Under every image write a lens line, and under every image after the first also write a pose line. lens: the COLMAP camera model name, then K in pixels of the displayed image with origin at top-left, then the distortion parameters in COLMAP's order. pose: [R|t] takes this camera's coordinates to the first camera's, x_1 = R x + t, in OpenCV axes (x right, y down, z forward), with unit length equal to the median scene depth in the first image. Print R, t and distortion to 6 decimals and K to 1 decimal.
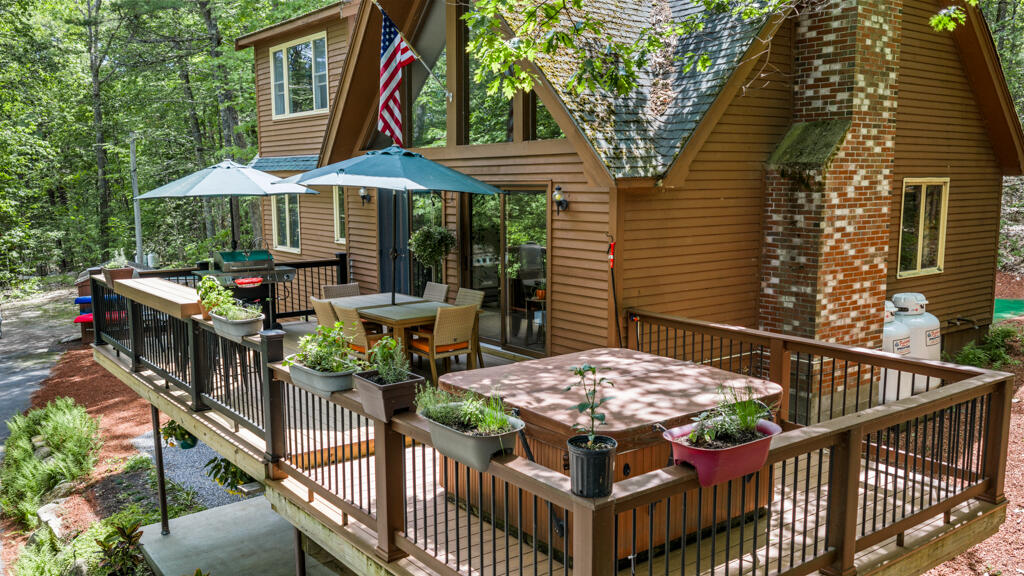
lens RADIAL K [[848.0, 0, 514.5], [0, 848.0, 292.8], [0, 0, 1]] dist [0.029879, -0.065554]
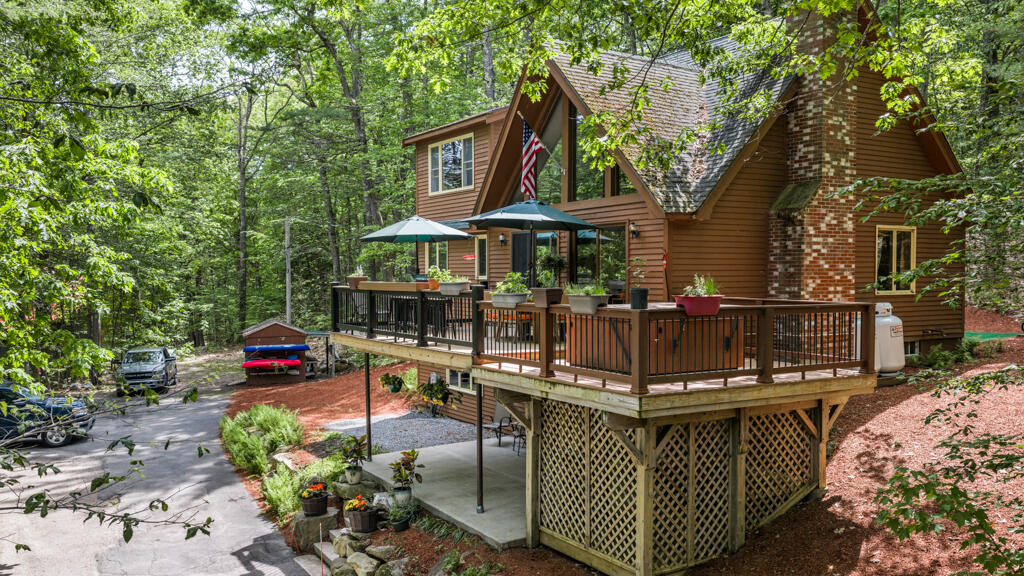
lens RADIAL K [[848.0, 0, 514.5], [0, 848.0, 292.8], [0, 0, 1]] dist [0.029879, -0.065554]
pose [[0.994815, 0.003523, -0.101642, -0.007894], [-0.014841, 0.993731, -0.110811, 0.180610], [0.100615, 0.111744, 0.988630, -0.577465]]
